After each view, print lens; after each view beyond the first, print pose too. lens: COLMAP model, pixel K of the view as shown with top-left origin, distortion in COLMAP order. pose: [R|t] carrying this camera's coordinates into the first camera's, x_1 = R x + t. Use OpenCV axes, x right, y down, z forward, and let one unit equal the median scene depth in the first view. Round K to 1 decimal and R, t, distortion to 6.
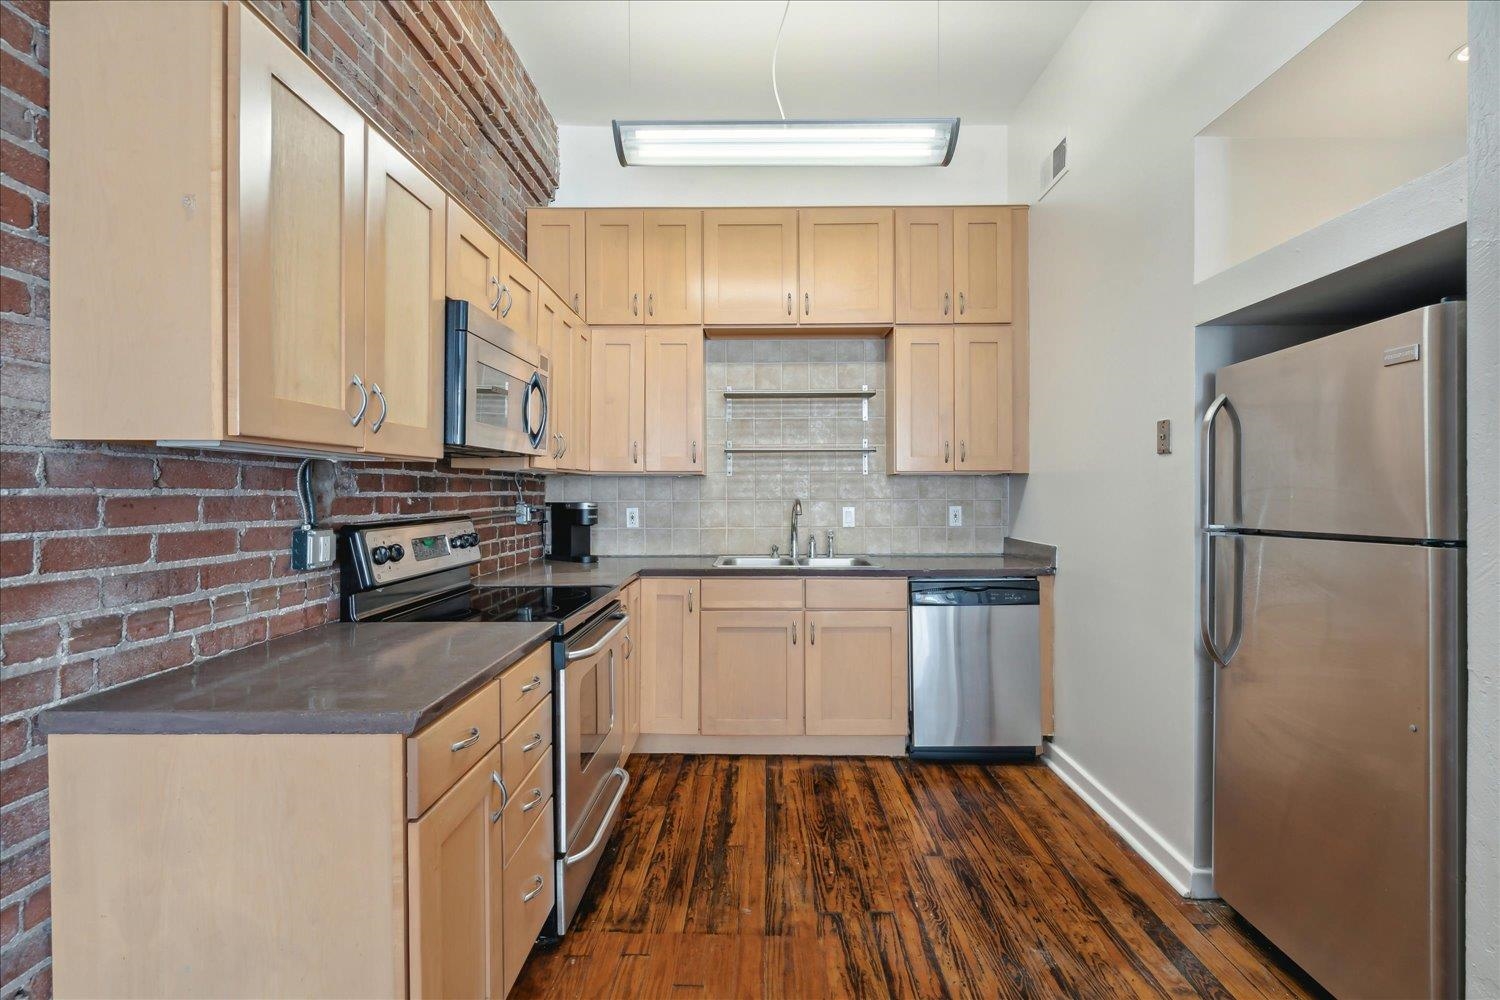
lens RADIAL K [[698.2, 0, 751.9], [0, 698.2, 491.7], [0, 0, 1]] dist [-0.006003, 0.000812]
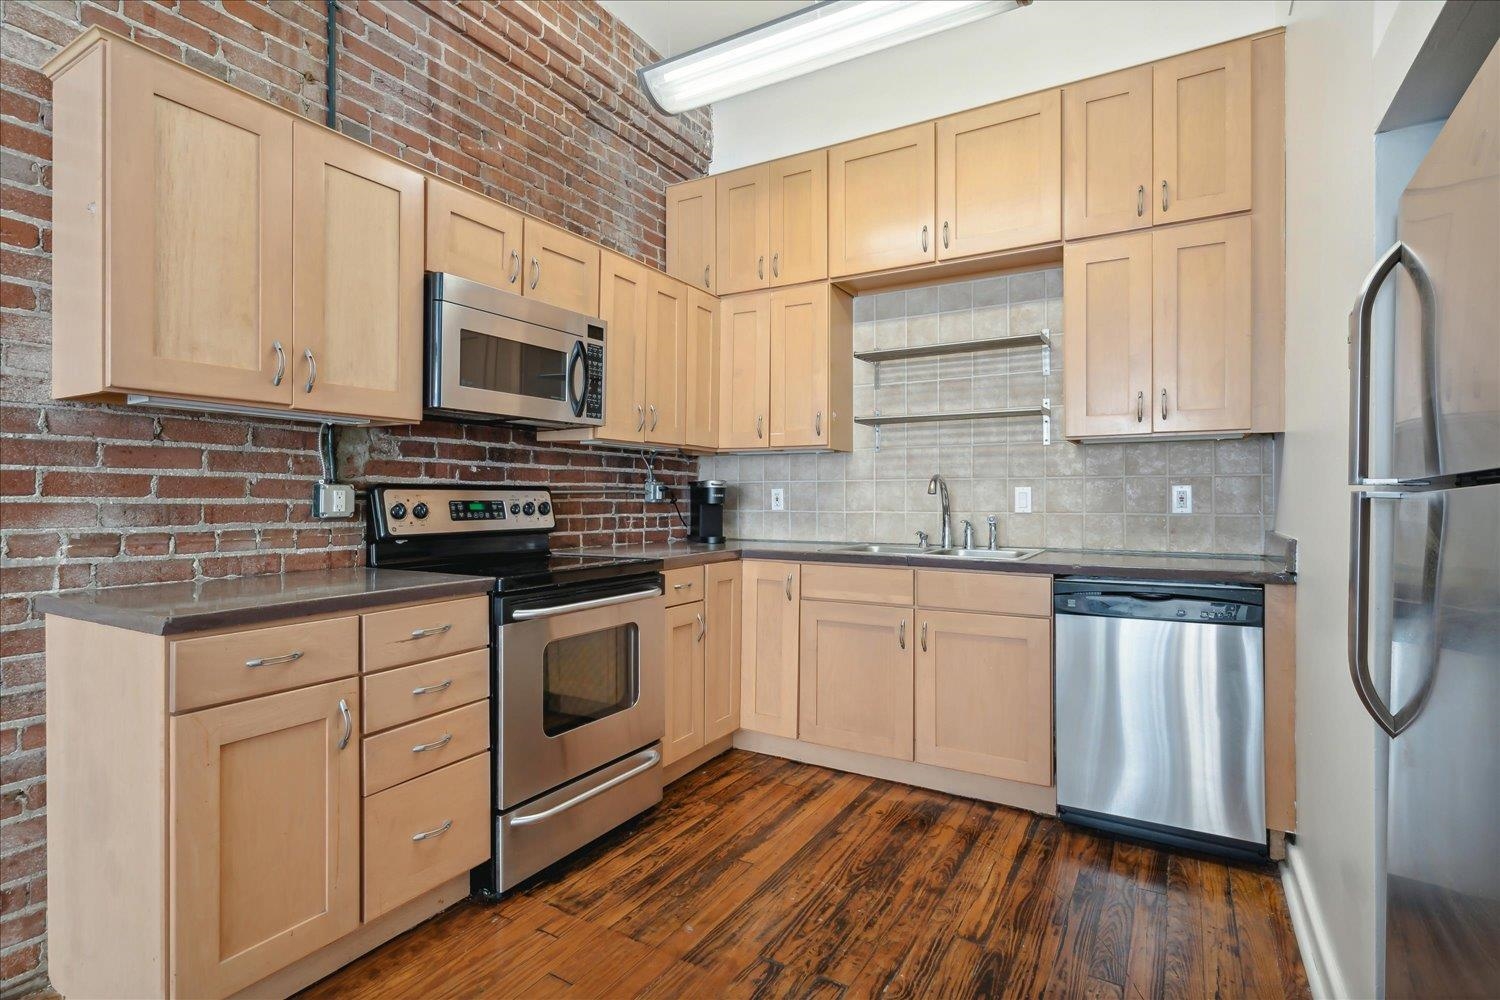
lens RADIAL K [[741.2, 0, 742.5], [0, 741.2, 493.7], [0, 0, 1]] dist [0.000181, 0.000491]
pose [[0.866593, 0.001156, -0.499014, 0.361282], [-0.004217, 0.999979, -0.005006, 0.044918], [0.498997, 0.006442, 0.866580, 0.161869]]
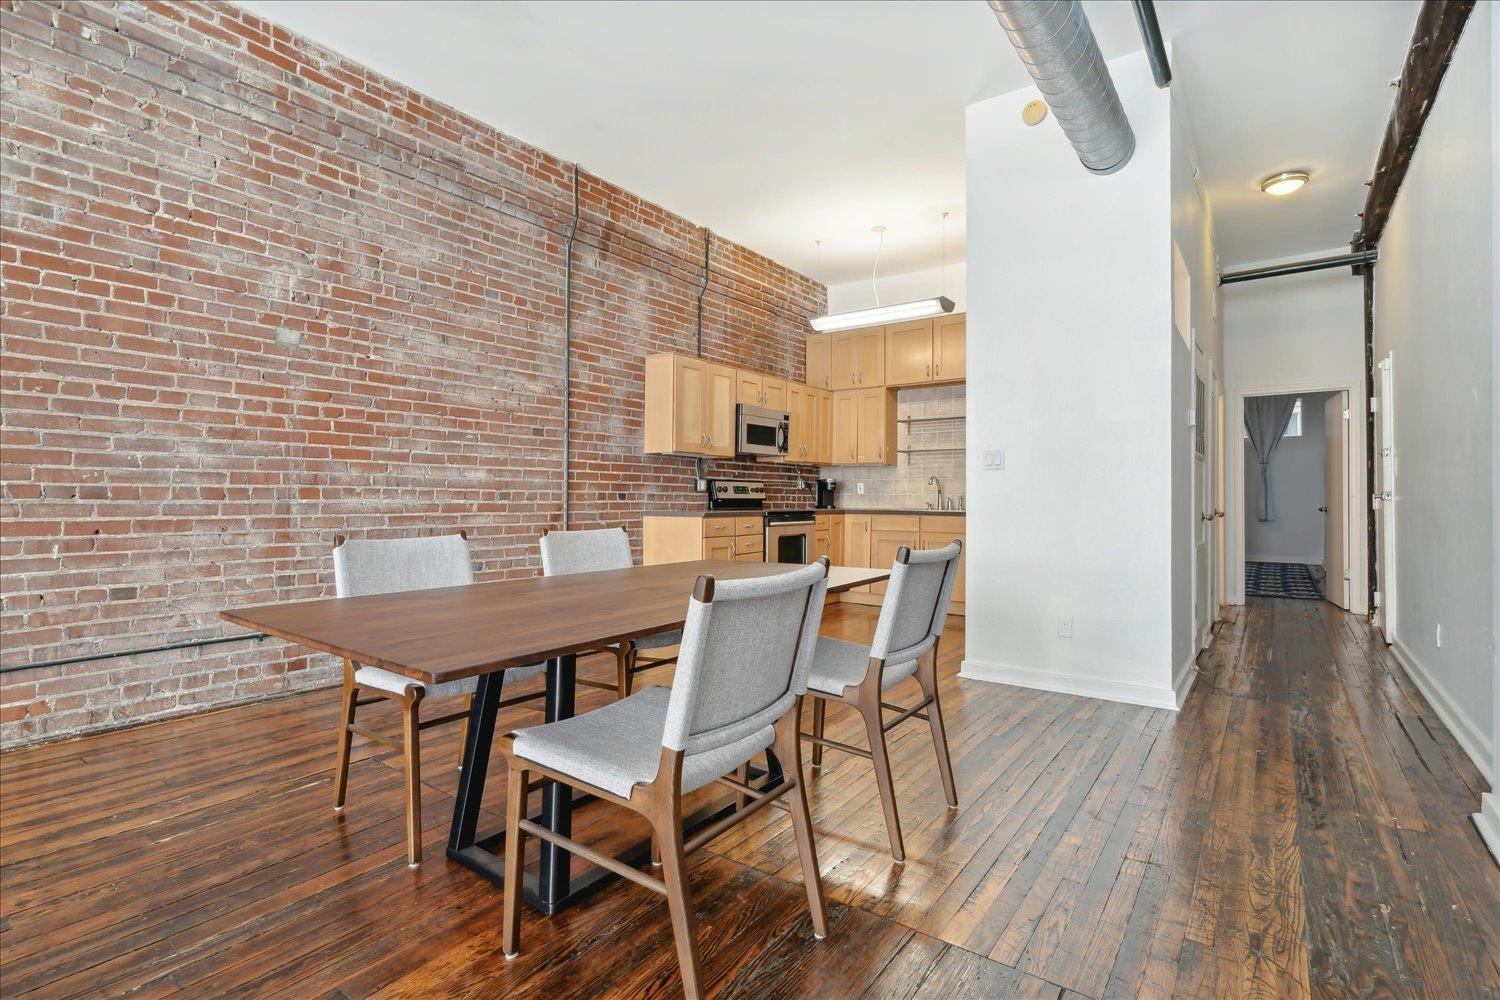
lens RADIAL K [[741.2, 0, 742.5], [0, 741.2, 493.7], [0, 0, 1]] dist [0.000181, 0.000491]
pose [[0.809547, 0.003080, -0.587048, 0.961762], [-0.008940, 0.999935, -0.007082, 0.088541], [0.586988, 0.010982, 0.809521, -1.037962]]
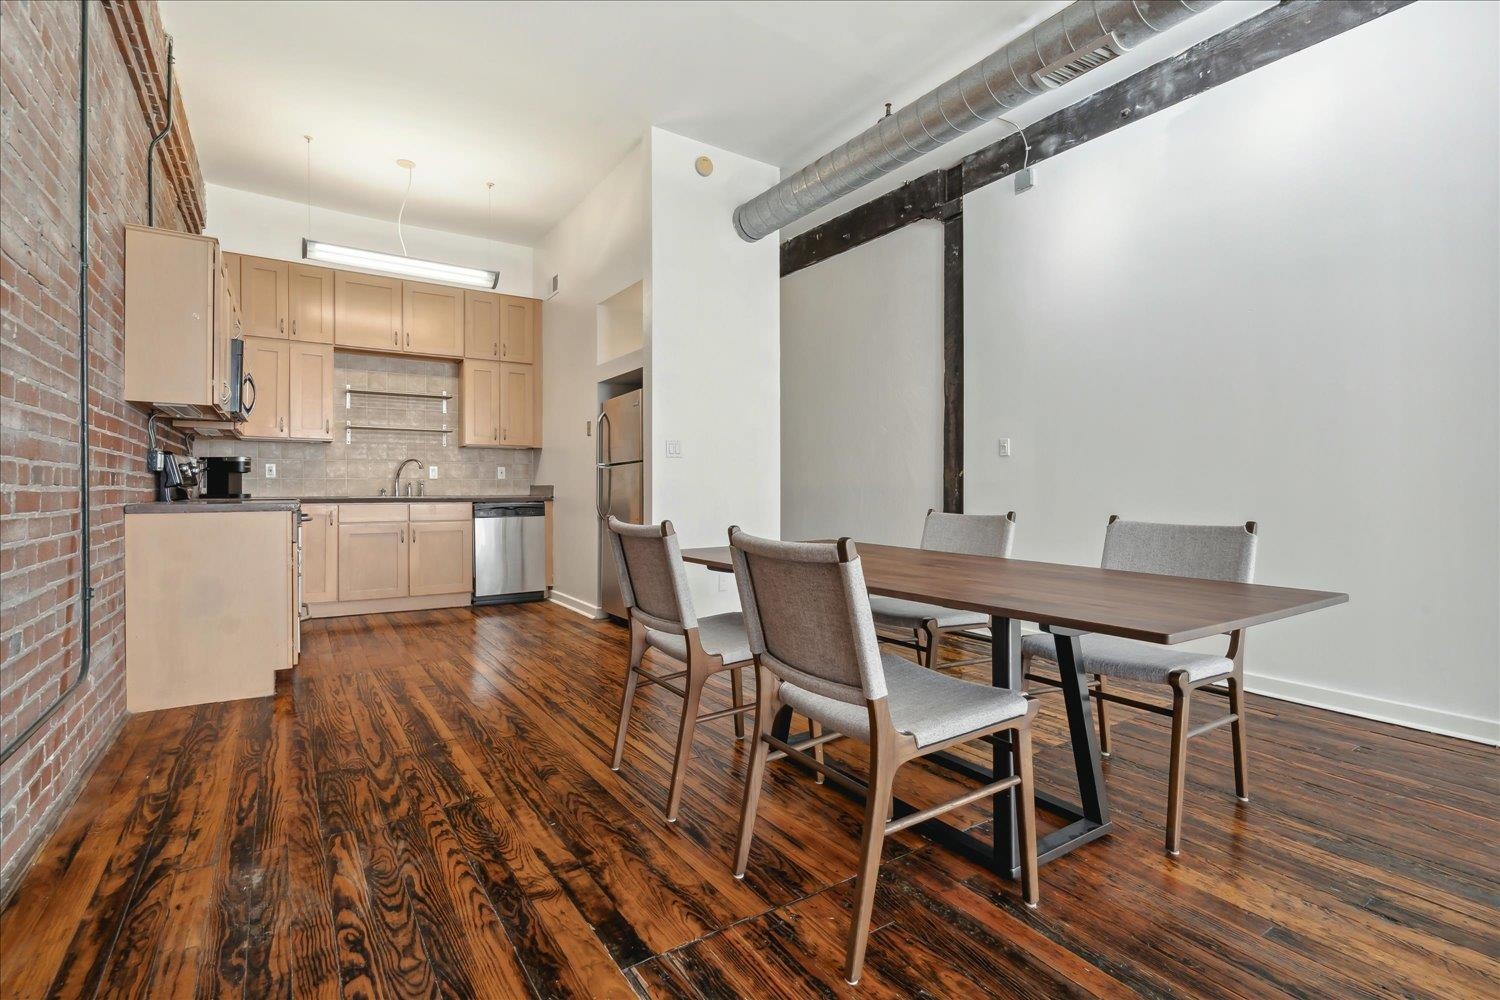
lens RADIAL K [[698.2, 0, 751.9], [0, 698.2, 491.7], [0, 0, 1]] dist [-0.006003, 0.000812]
pose [[0.822210, 0.000413, 0.569184, -0.222844], [-0.000966, 0.999999, 0.000670, 0.101857], [-0.569184, -0.001101, 0.822210, -0.954793]]
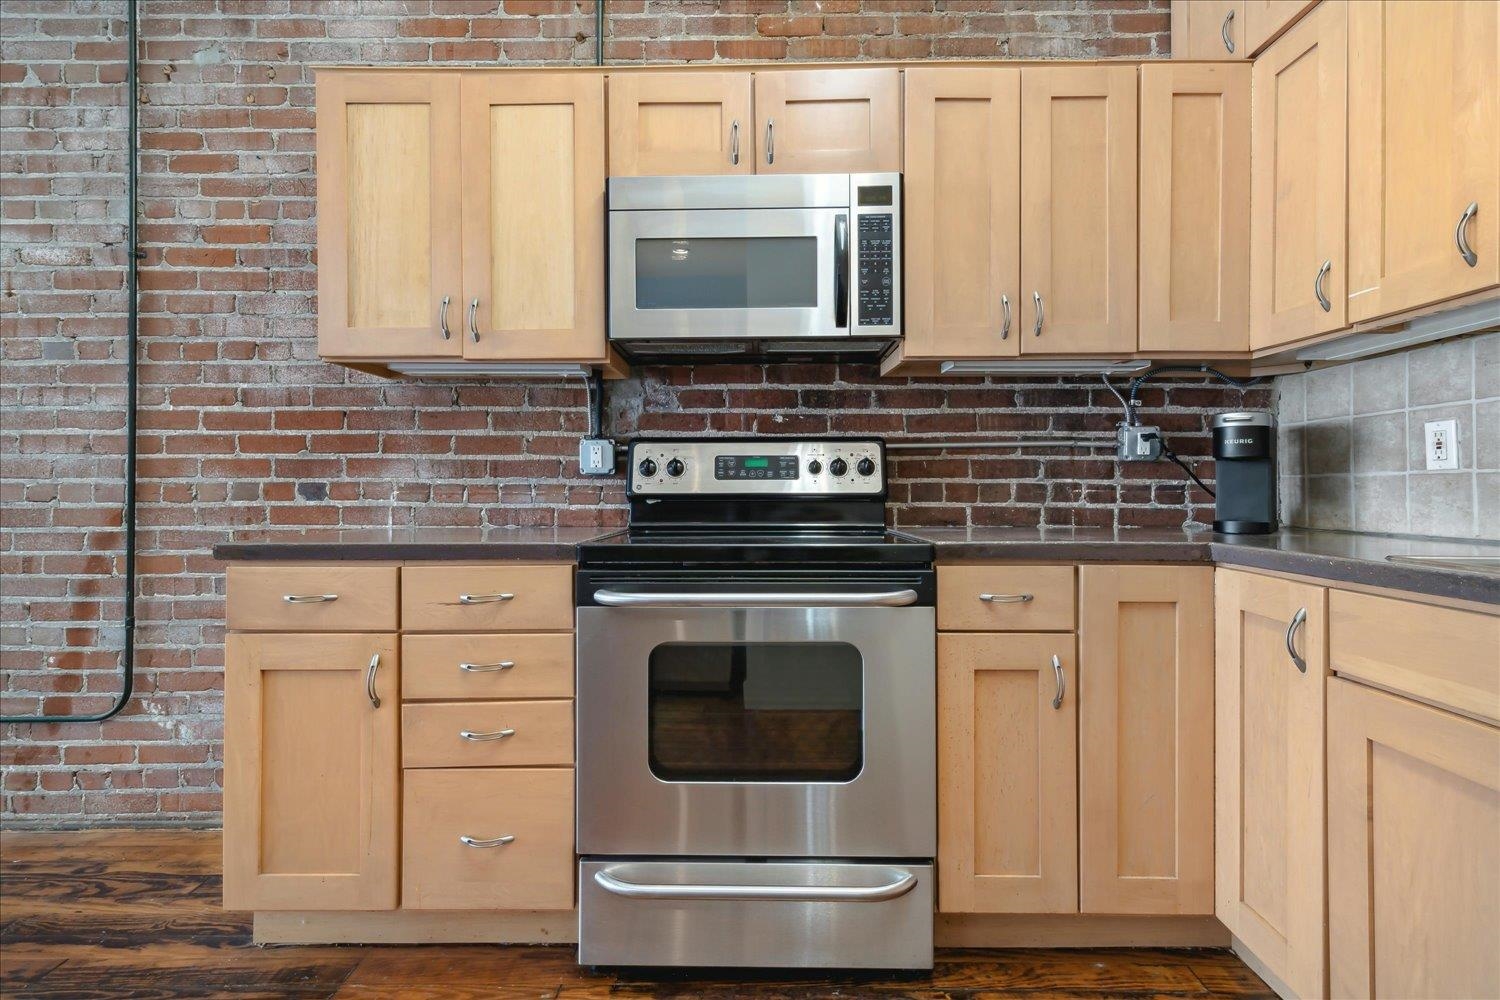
lens RADIAL K [[691.1, 0, 748.9], [0, 691.1, 483.1], [0, 0, 1]] dist [0.003166, 0.001176]
pose [[-0.001299, -0.007827, -0.999969, 0.308560], [-0.001393, 0.999968, -0.007826, 0.081818], [0.999998, 0.001383, -0.001310, 0.766823]]
